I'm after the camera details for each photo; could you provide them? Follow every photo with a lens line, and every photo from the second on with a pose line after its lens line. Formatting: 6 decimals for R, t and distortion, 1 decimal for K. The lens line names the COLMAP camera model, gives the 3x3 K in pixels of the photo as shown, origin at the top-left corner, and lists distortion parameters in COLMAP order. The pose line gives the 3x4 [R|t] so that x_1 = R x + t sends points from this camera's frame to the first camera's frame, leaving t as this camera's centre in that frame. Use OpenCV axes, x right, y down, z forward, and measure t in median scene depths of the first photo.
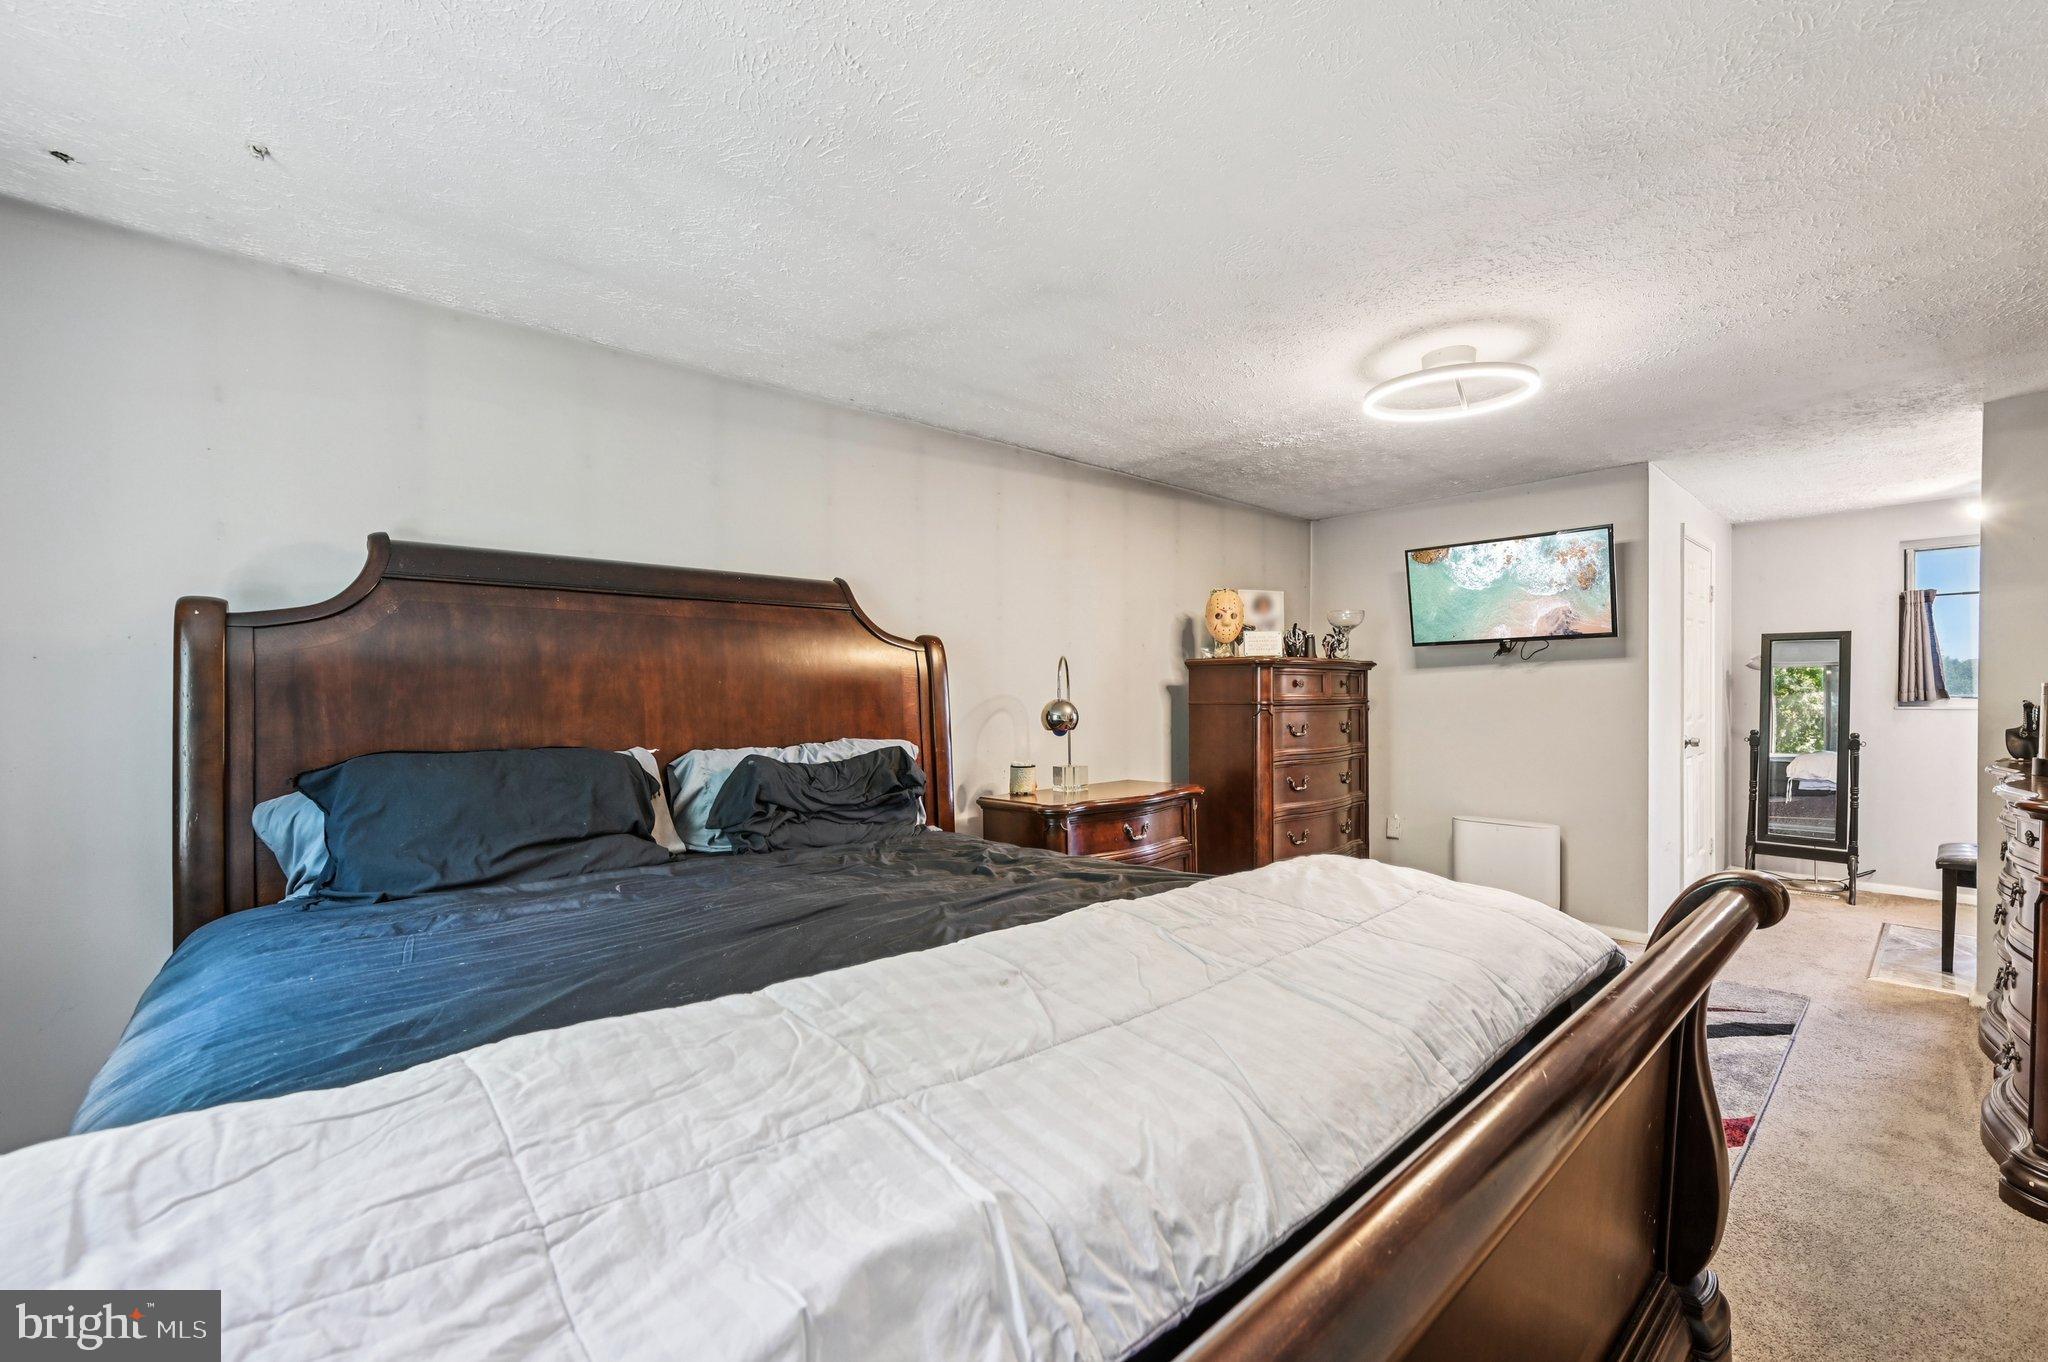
lens RADIAL K [[825.0, 0, 1024.0], [0, 825.0, 681.0], [0, 0, 1]] dist [0.000244, -0.000220]
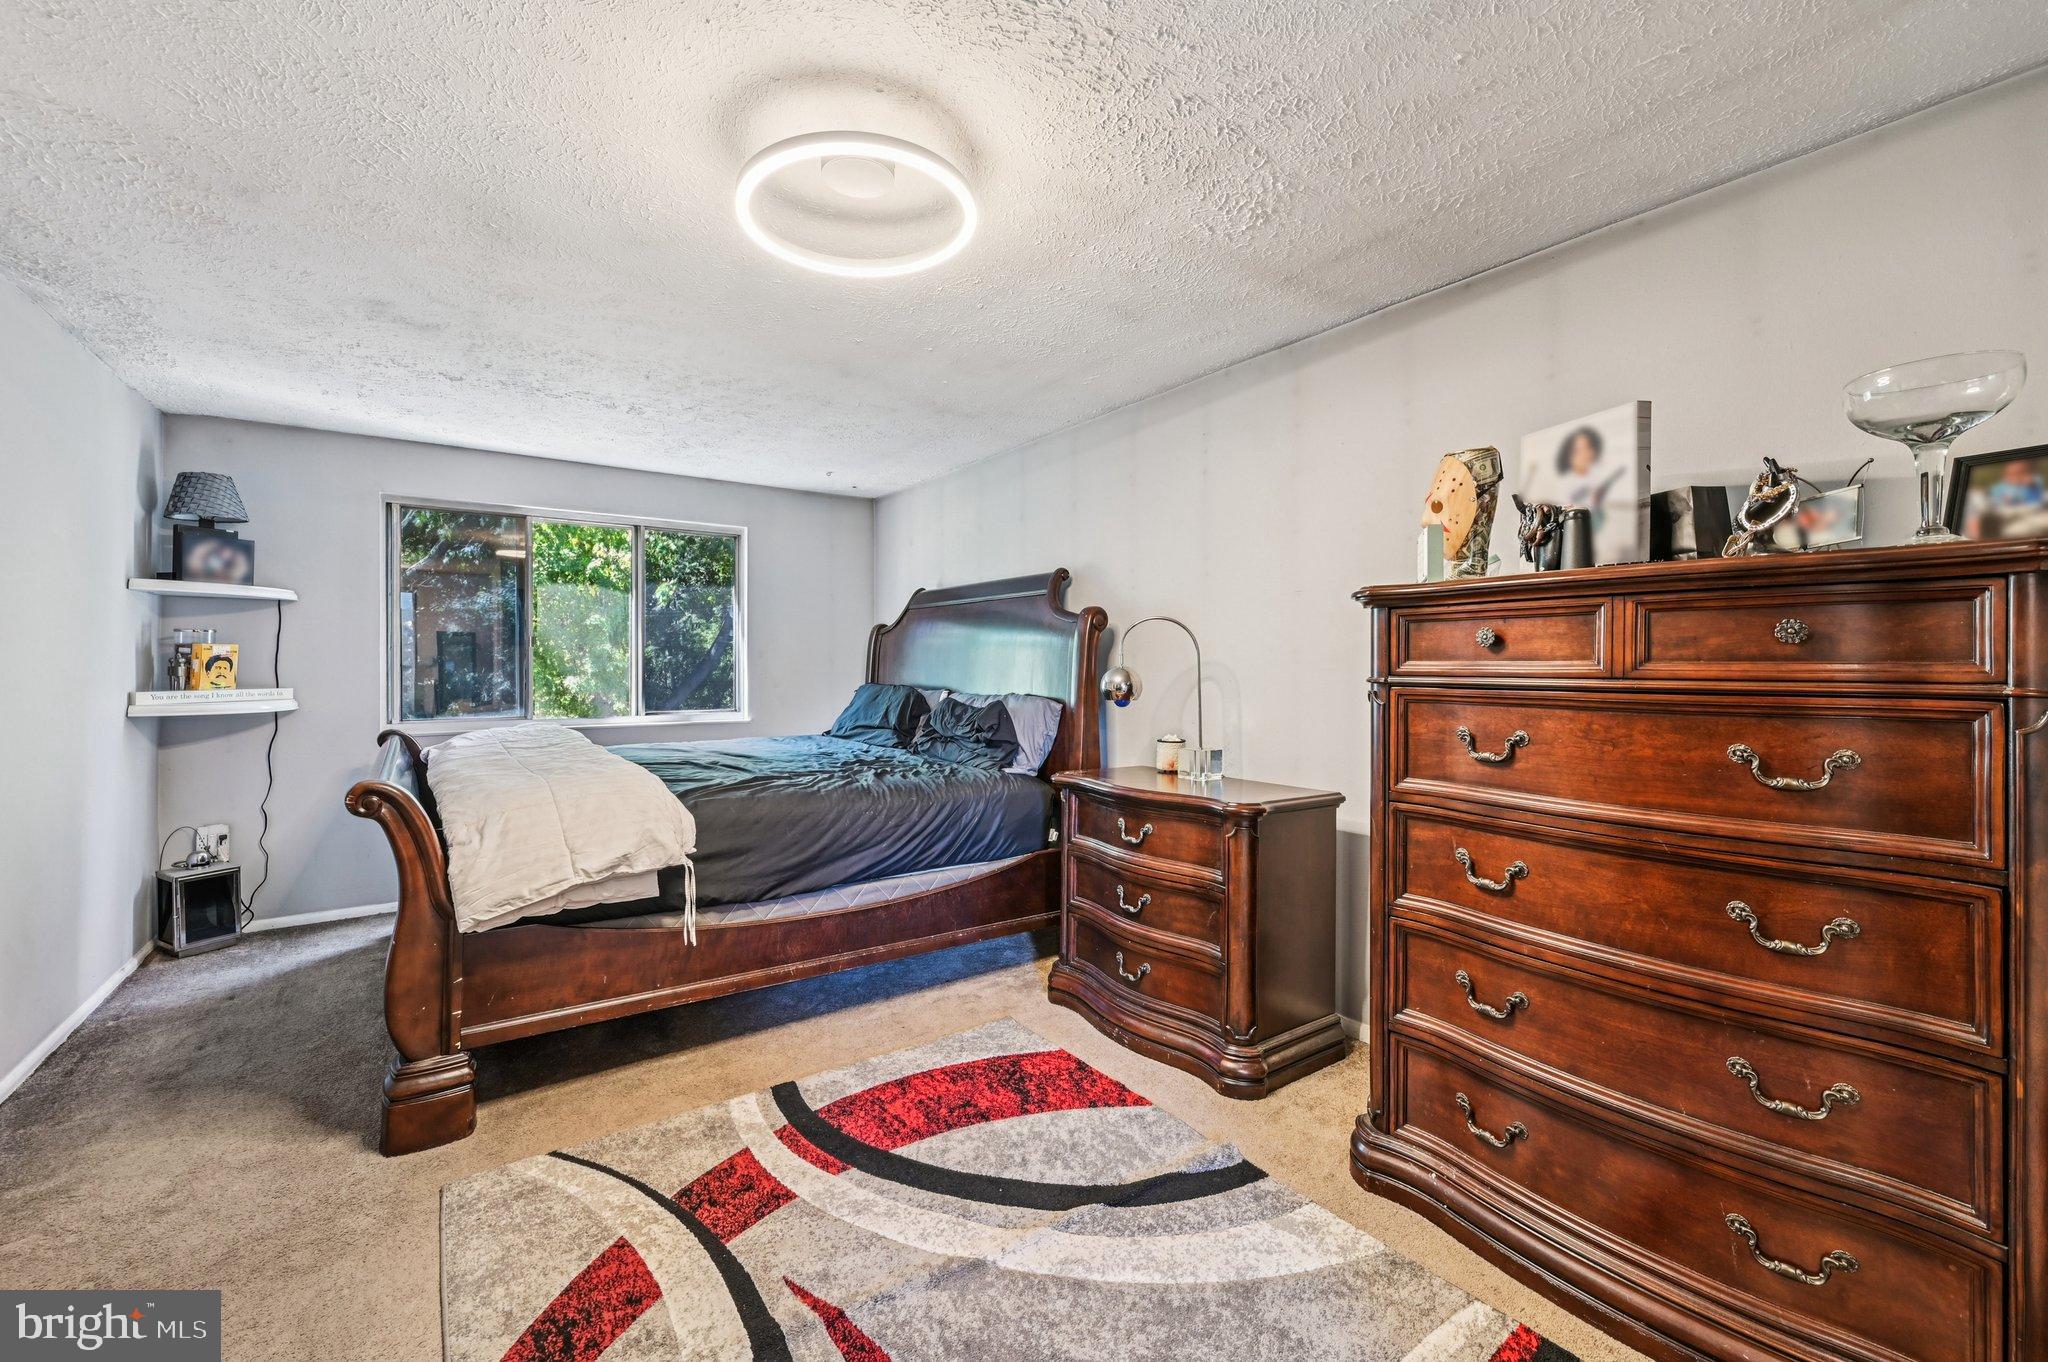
lens RADIAL K [[825.0, 0, 1024.0], [0, 825.0, 681.0], [0, 0, 1]] dist [0.000244, -0.000220]
pose [[-0.091055, 0.032790, -0.995306, 0.855591], [0.015001, 0.999390, 0.031552, 0.006418], [0.995733, -0.012058, -0.091492, 0.864497]]
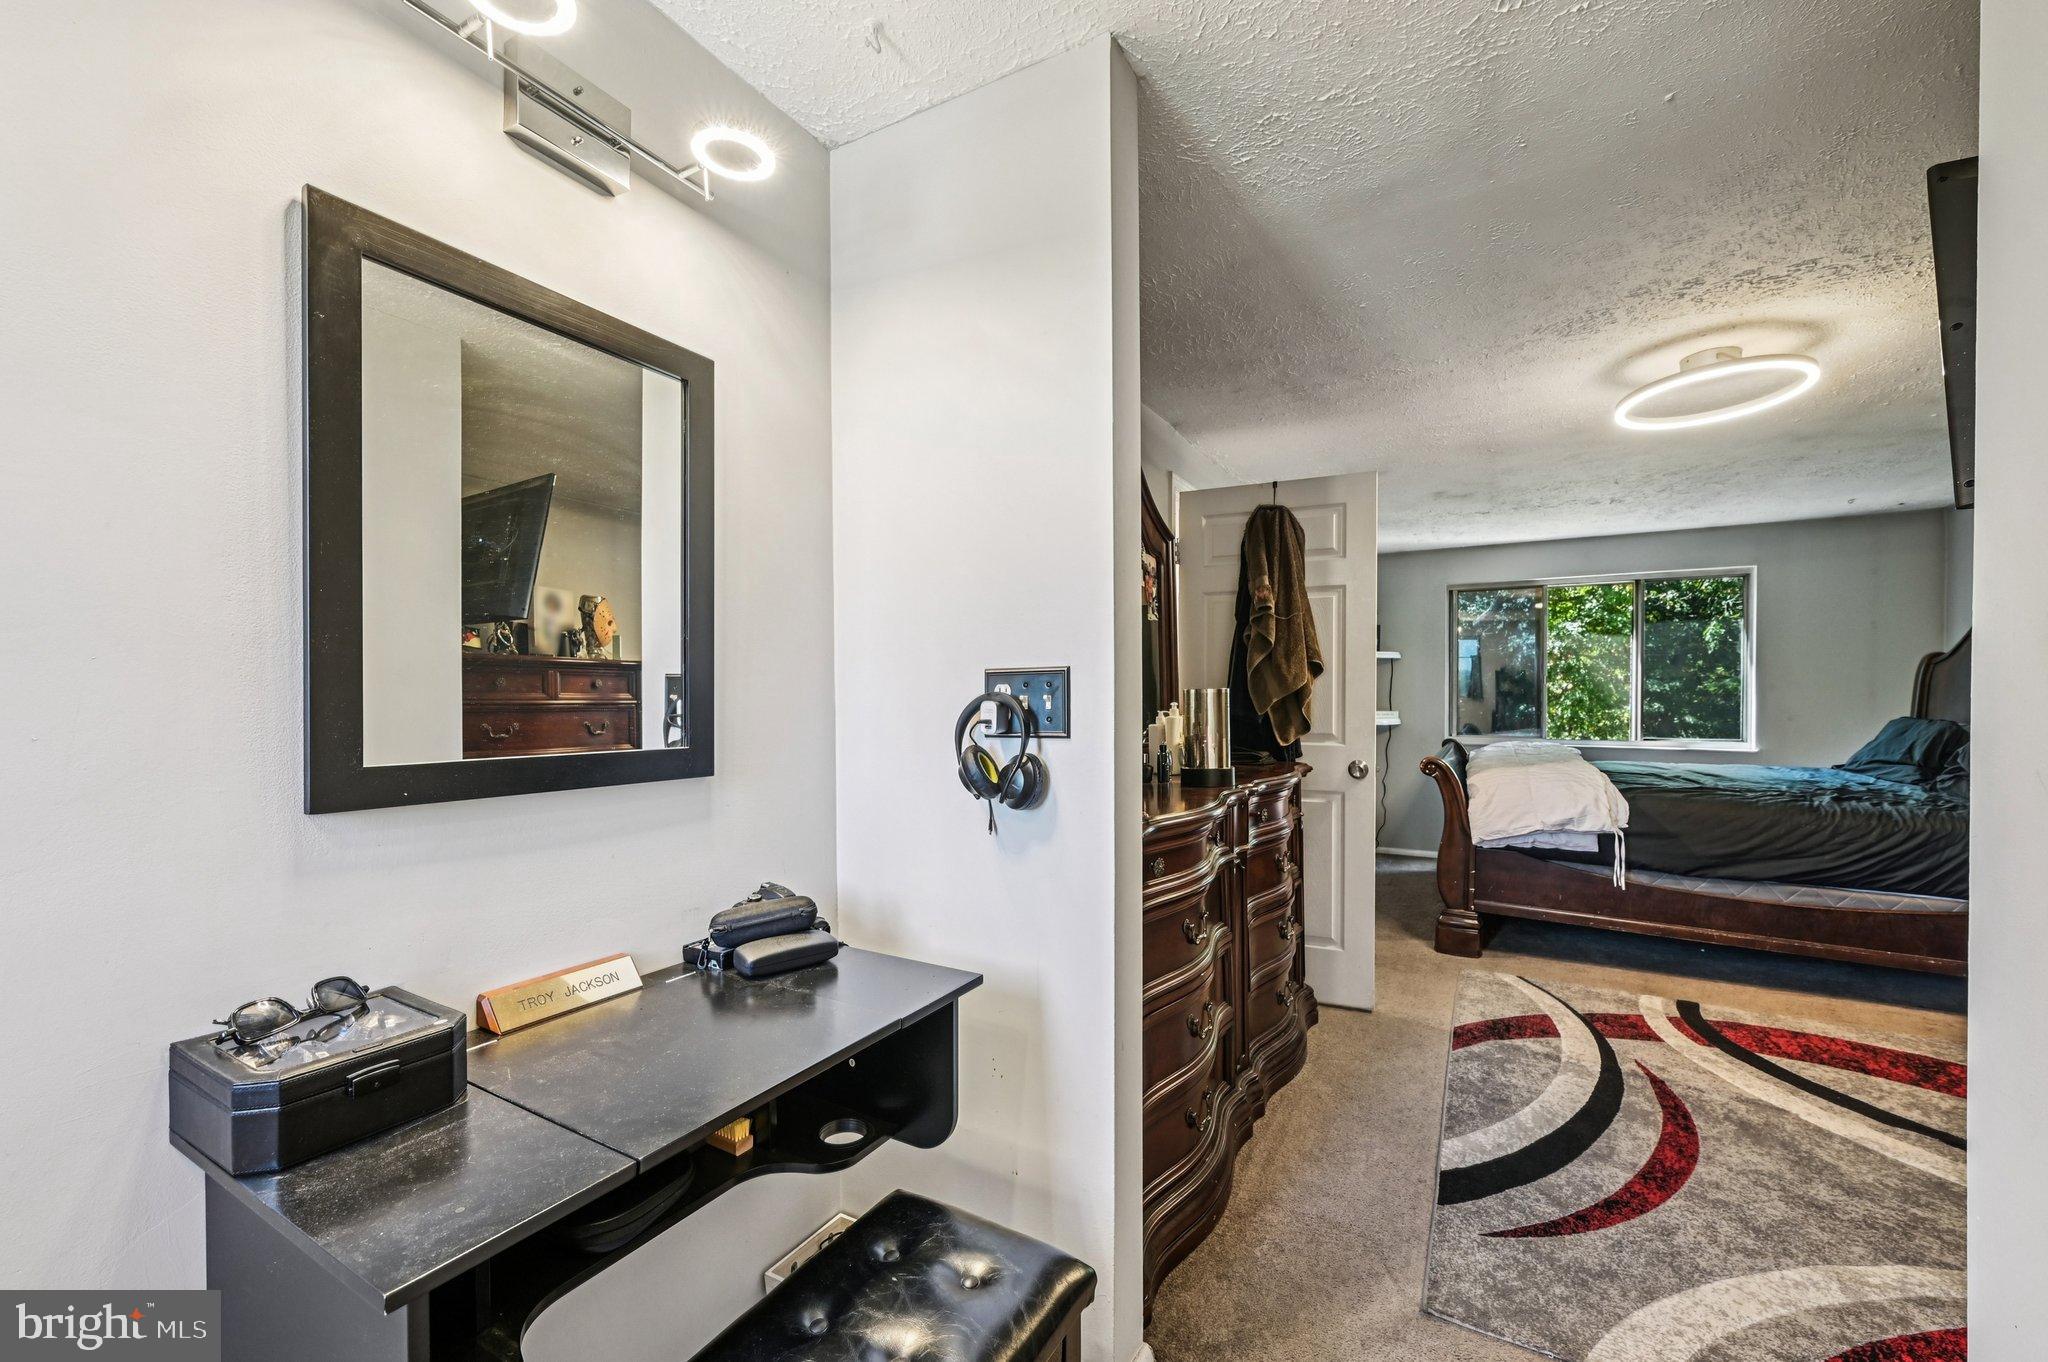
lens RADIAL K [[825.0, 0, 1024.0], [0, 825.0, 681.0], [0, 0, 1]] dist [0.000244, -0.000220]
pose [[-0.946265, 0.007611, -0.323304, 1.163182], [0.017445, 0.999469, -0.027531, 0.004766], [0.322922, -0.031692, -0.945895, 1.190459]]
